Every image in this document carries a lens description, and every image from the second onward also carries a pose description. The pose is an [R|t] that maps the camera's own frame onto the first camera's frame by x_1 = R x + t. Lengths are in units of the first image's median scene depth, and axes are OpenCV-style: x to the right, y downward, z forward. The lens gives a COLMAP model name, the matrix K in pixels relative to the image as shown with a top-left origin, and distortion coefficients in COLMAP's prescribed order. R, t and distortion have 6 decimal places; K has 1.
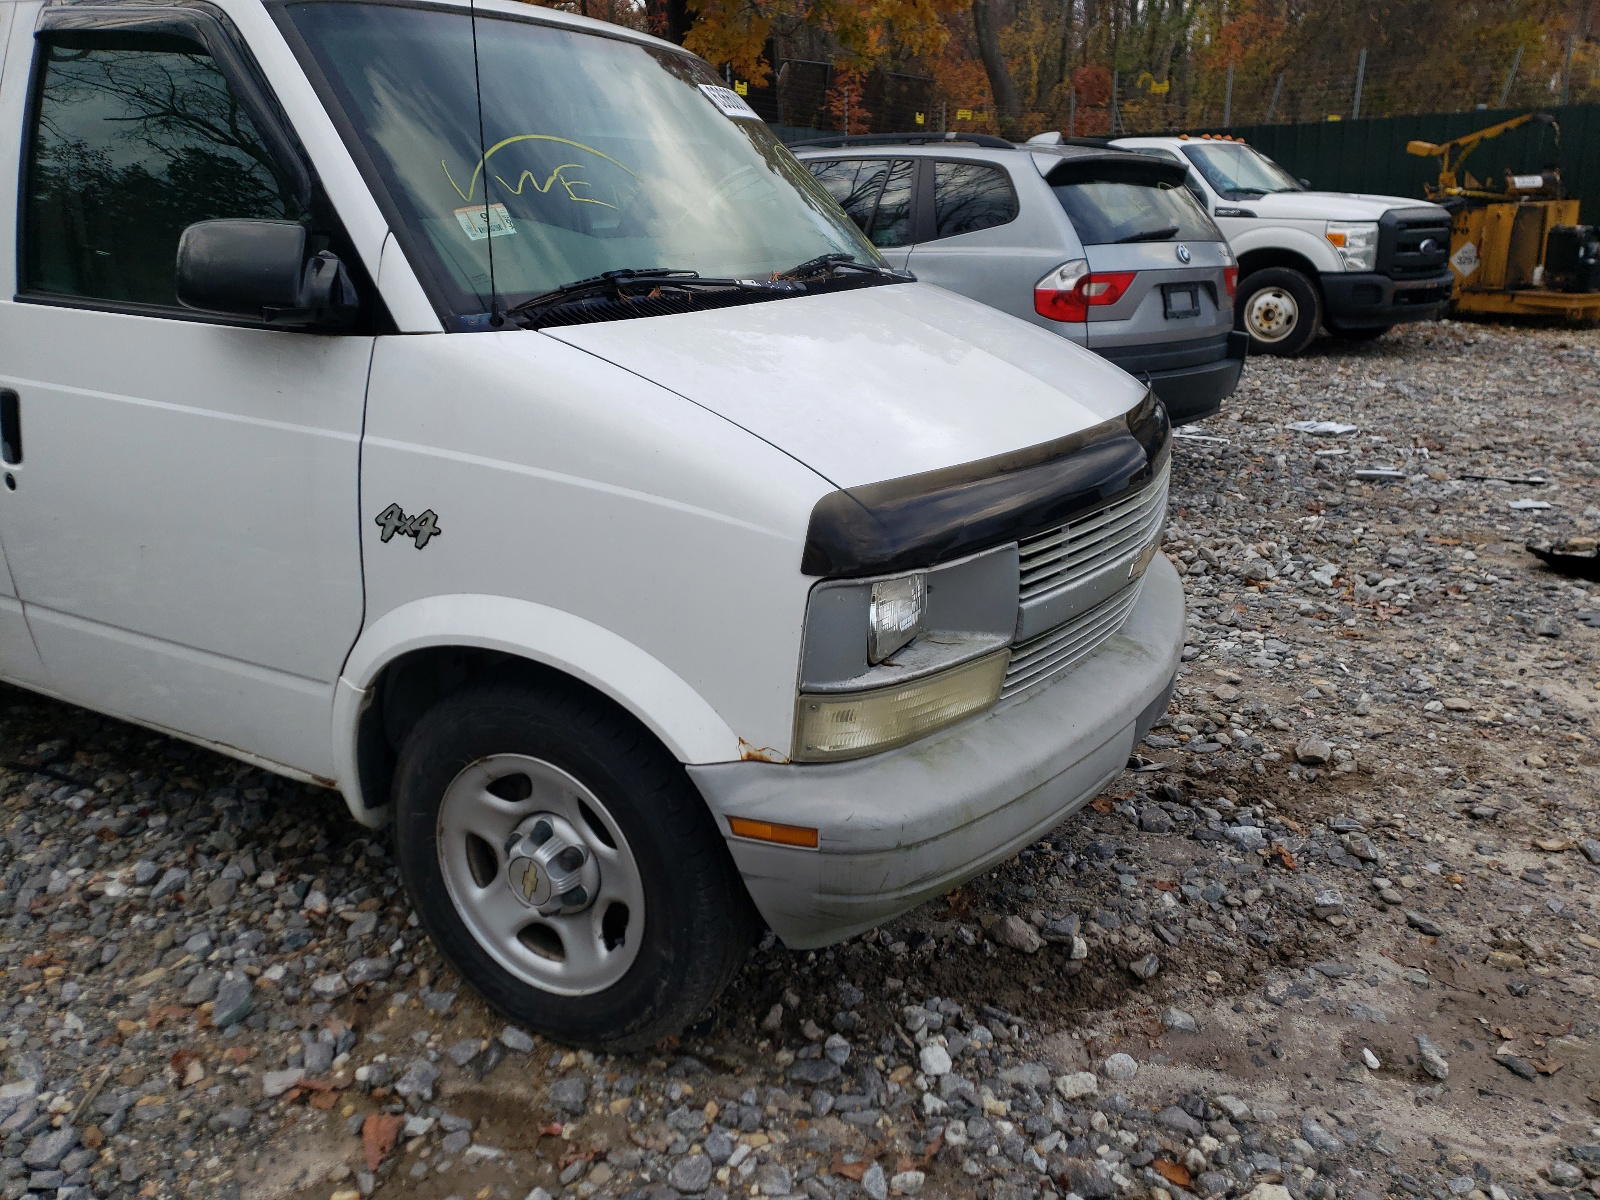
lens RADIAL K [[1366.1, 0, 800.0], [0, 1366.1, 600.0], [0, 0, 1]] dist [0.003784, 0.010188]
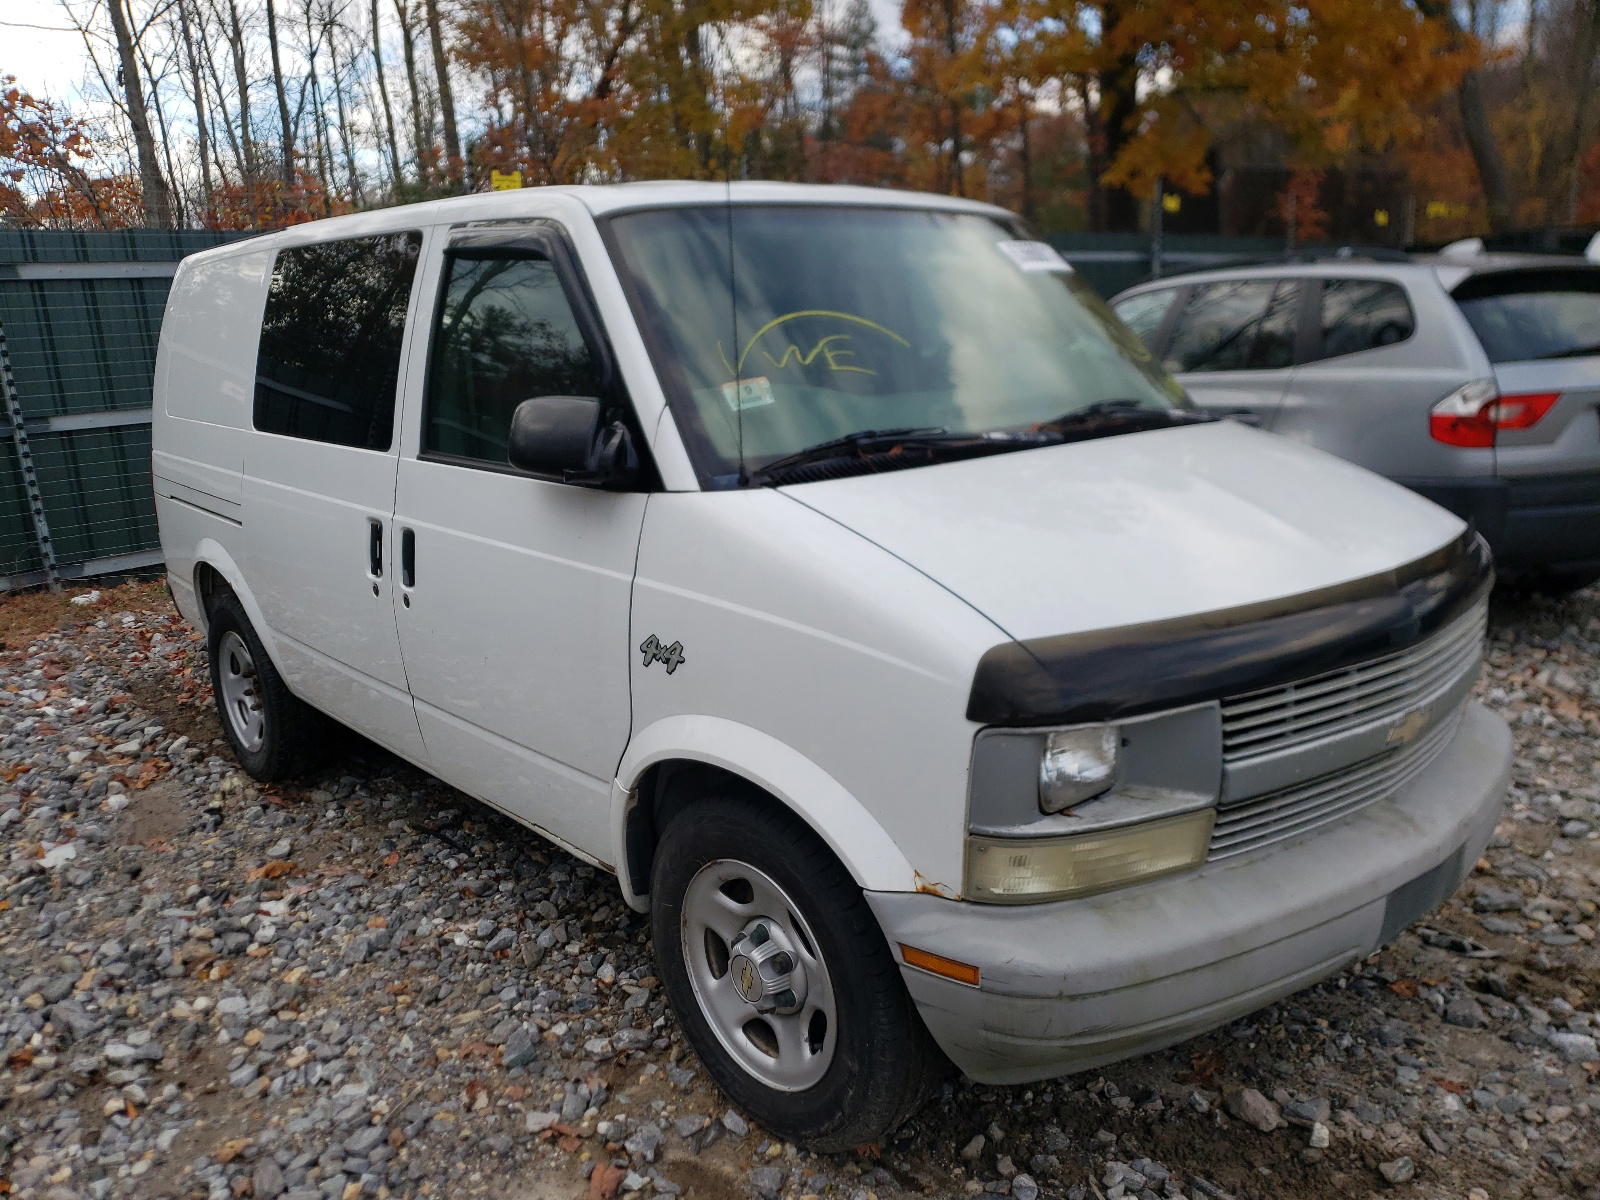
lens RADIAL K [[1467.4, 0, 800.0], [0, 1467.4, 600.0], [0, 0, 1]] dist [0.002390, -0.019700]
pose [[0.920033, 0.038366, -0.389958, 0.278765], [-0.064162, 0.996513, -0.053336, -0.037803], [0.386552, 0.074091, 0.919287, -0.096282]]
